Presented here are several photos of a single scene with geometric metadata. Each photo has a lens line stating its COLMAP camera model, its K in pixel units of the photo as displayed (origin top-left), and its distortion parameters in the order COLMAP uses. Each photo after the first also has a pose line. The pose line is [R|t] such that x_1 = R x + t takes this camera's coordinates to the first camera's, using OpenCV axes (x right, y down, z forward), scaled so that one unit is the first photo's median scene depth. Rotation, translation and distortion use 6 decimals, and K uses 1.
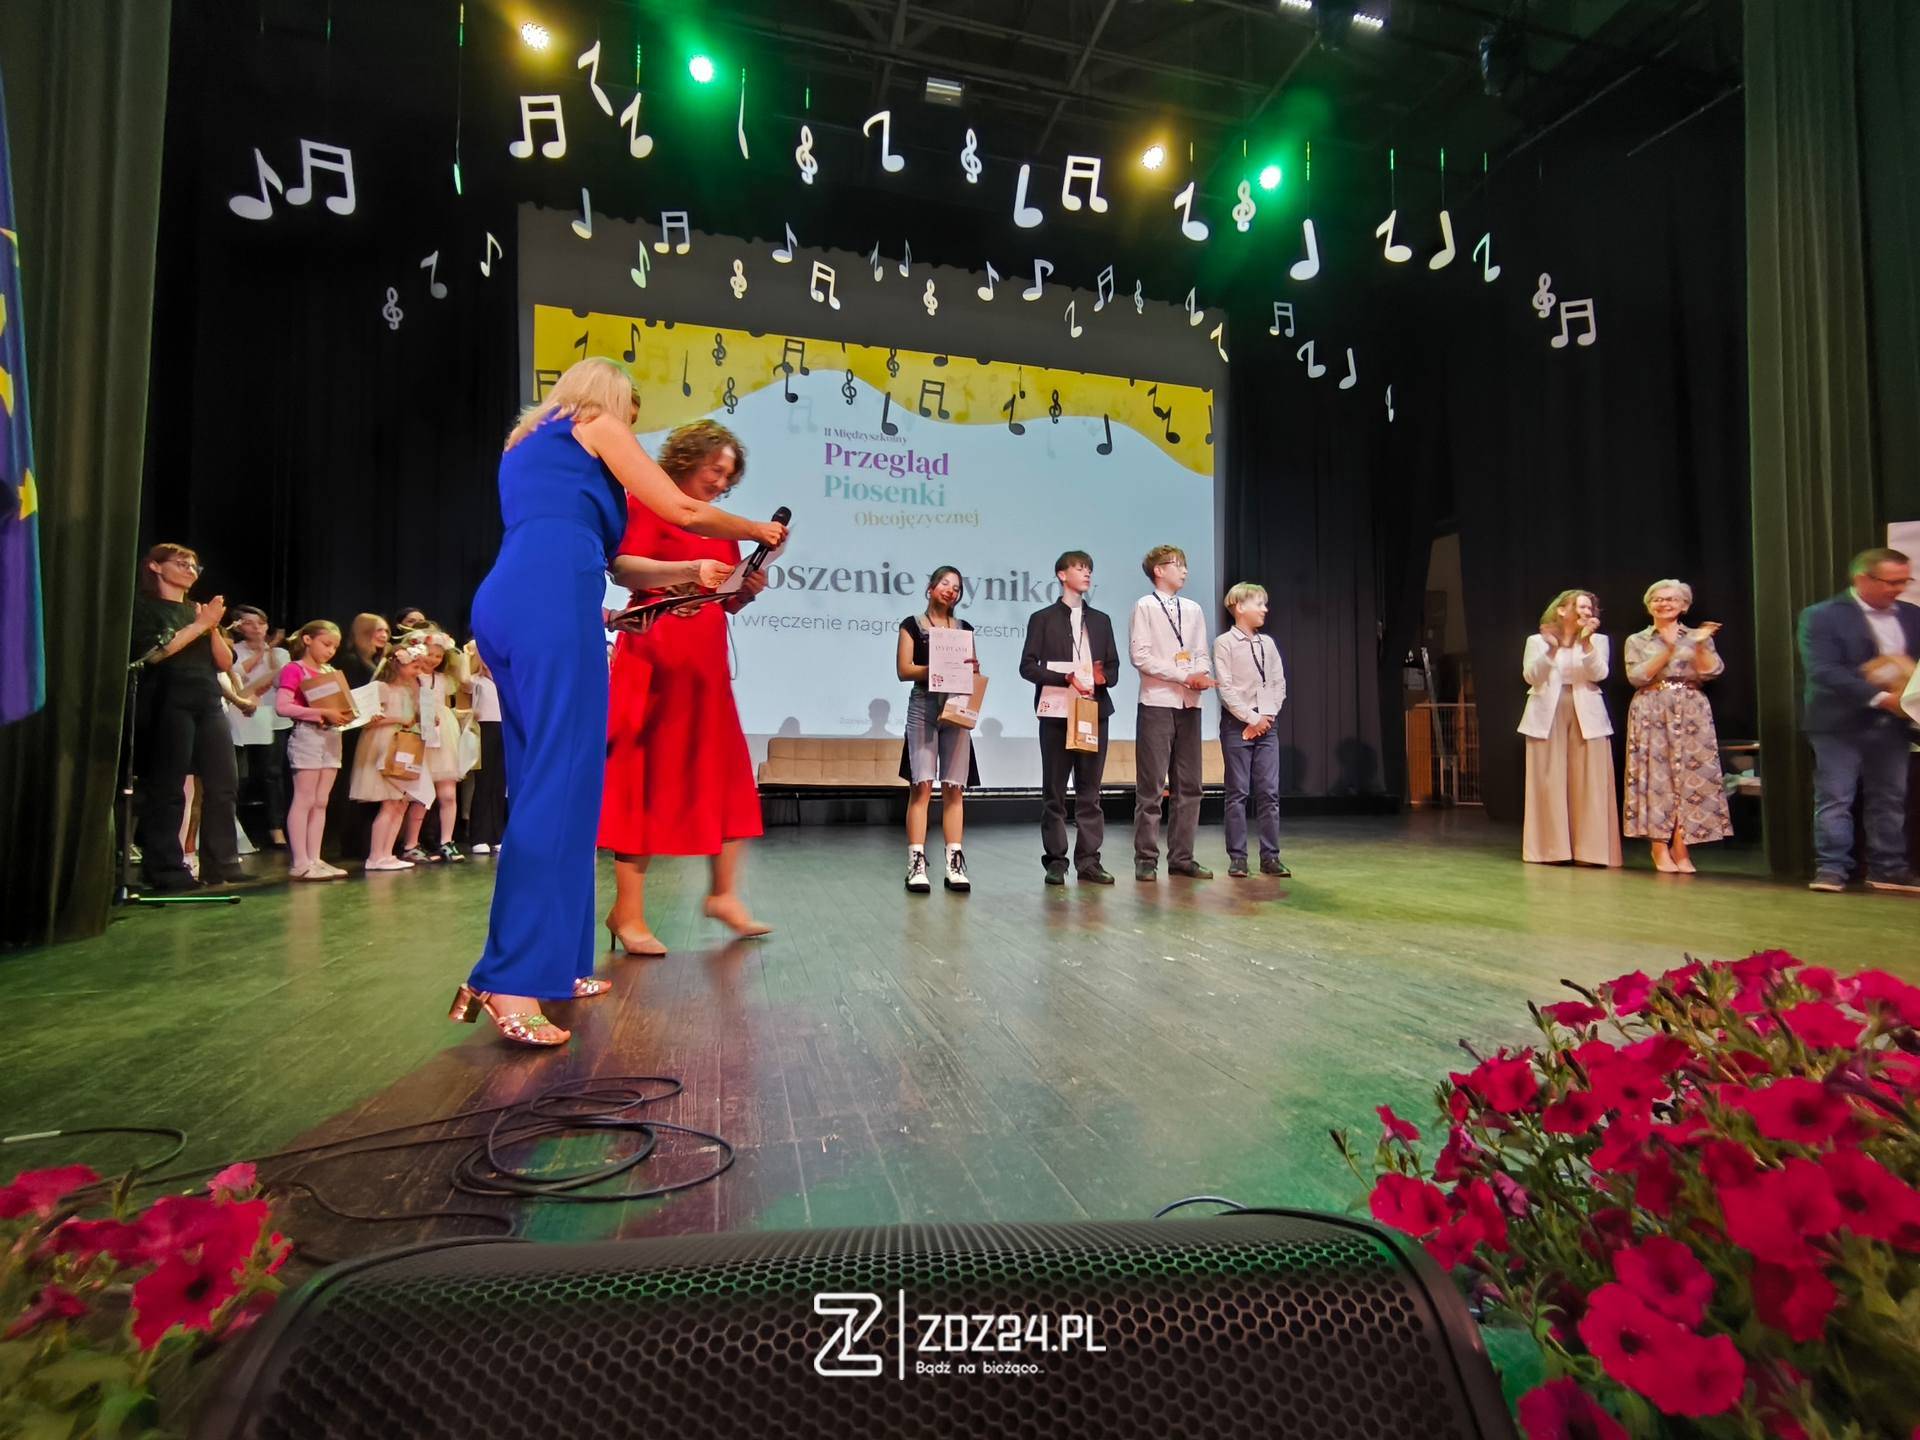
lens RADIAL K [[878.2, 0, 961.9], [0, 878.2, 727.6], [0, 0, 1]] dist [-0.039482, 0.010465]
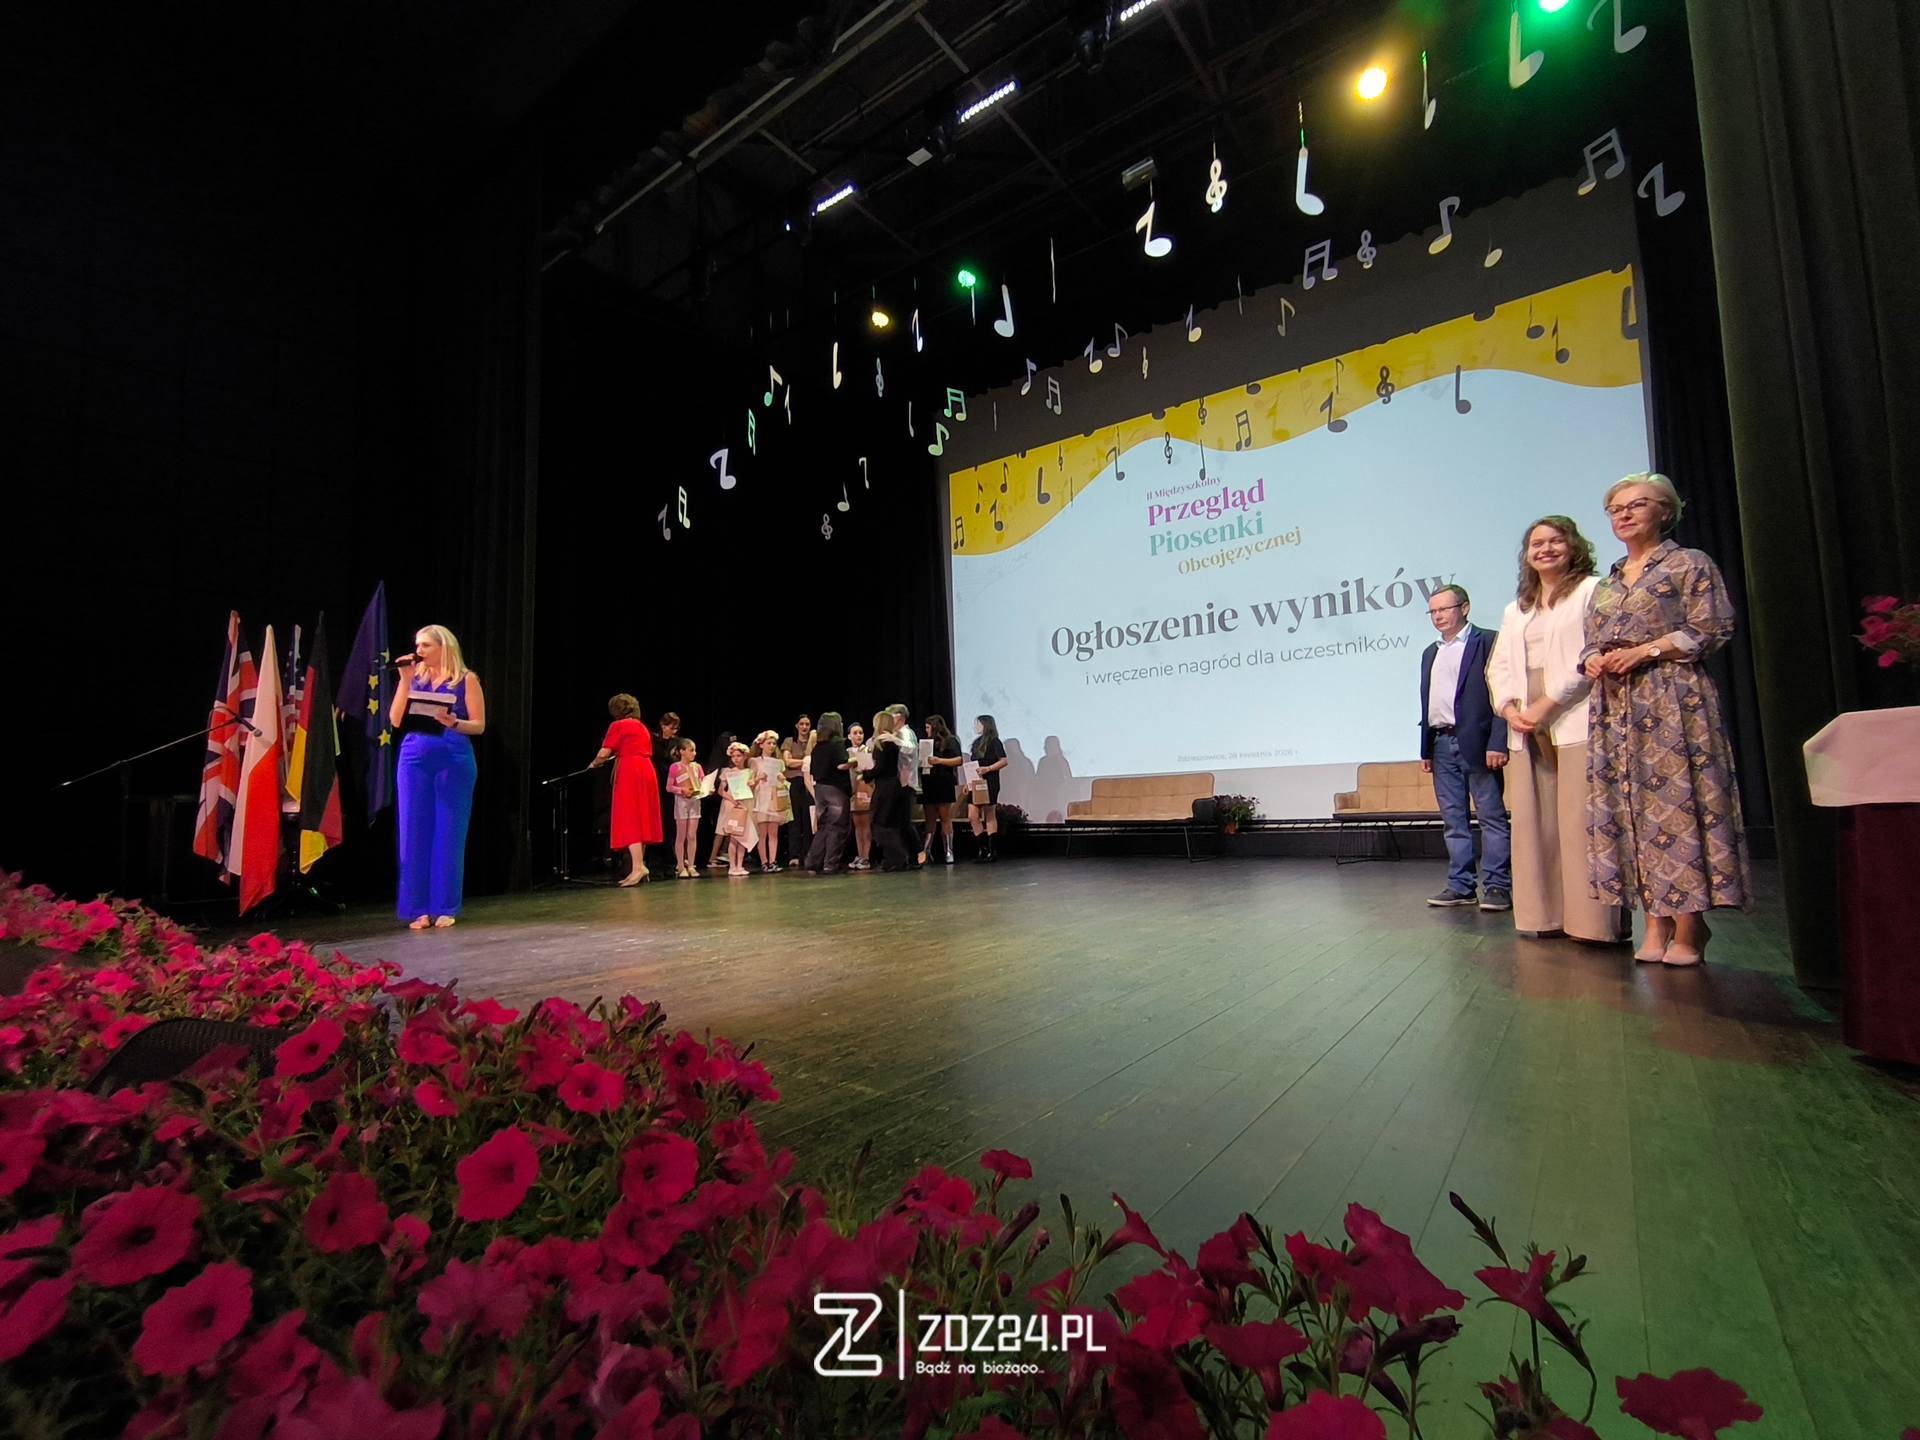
lens RADIAL K [[885.8, 0, 967.9], [0, 885.8, 721.5], [0, 0, 1]] dist [0.000381, 0.010647]
pose [[0.634659, -0.095729, -0.766840, 0.518372], [0.064291, 0.995399, -0.071052, 0.006067], [0.770113, -0.004207, 0.637893, 0.116032]]
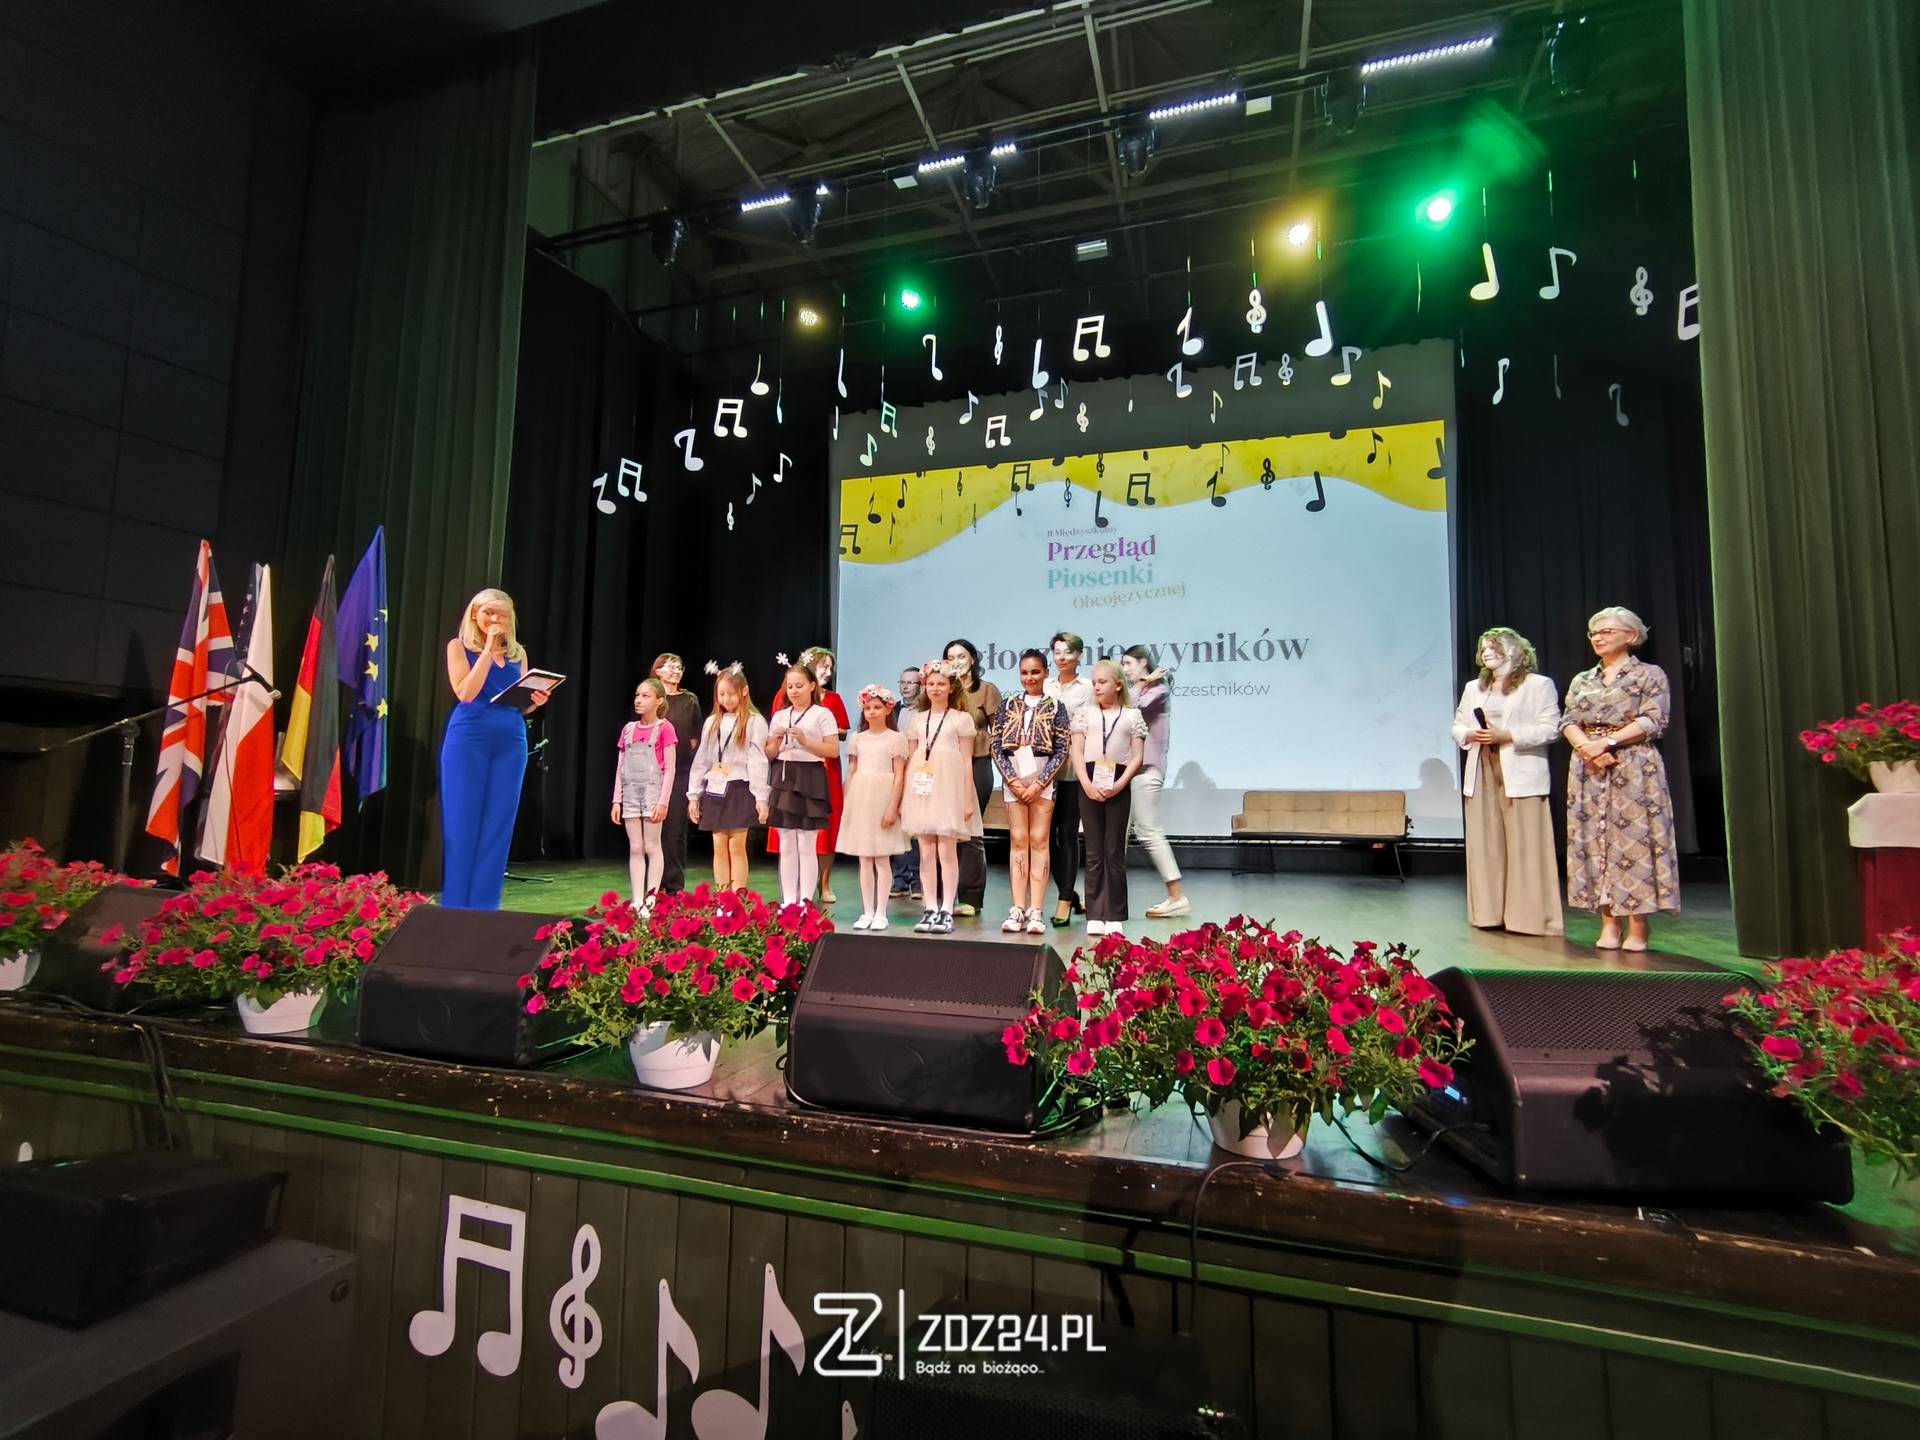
lens RADIAL K [[878.2, 0, 961.9], [0, 878.2, 727.6], [0, 0, 1]] dist [-0.039482, 0.010465]
pose [[0.850469, -0.038303, -0.524629, 0.357306], [0.010474, 0.998381, -0.055912, -0.008663], [0.525921, 0.042057, 0.849493, -0.067271]]
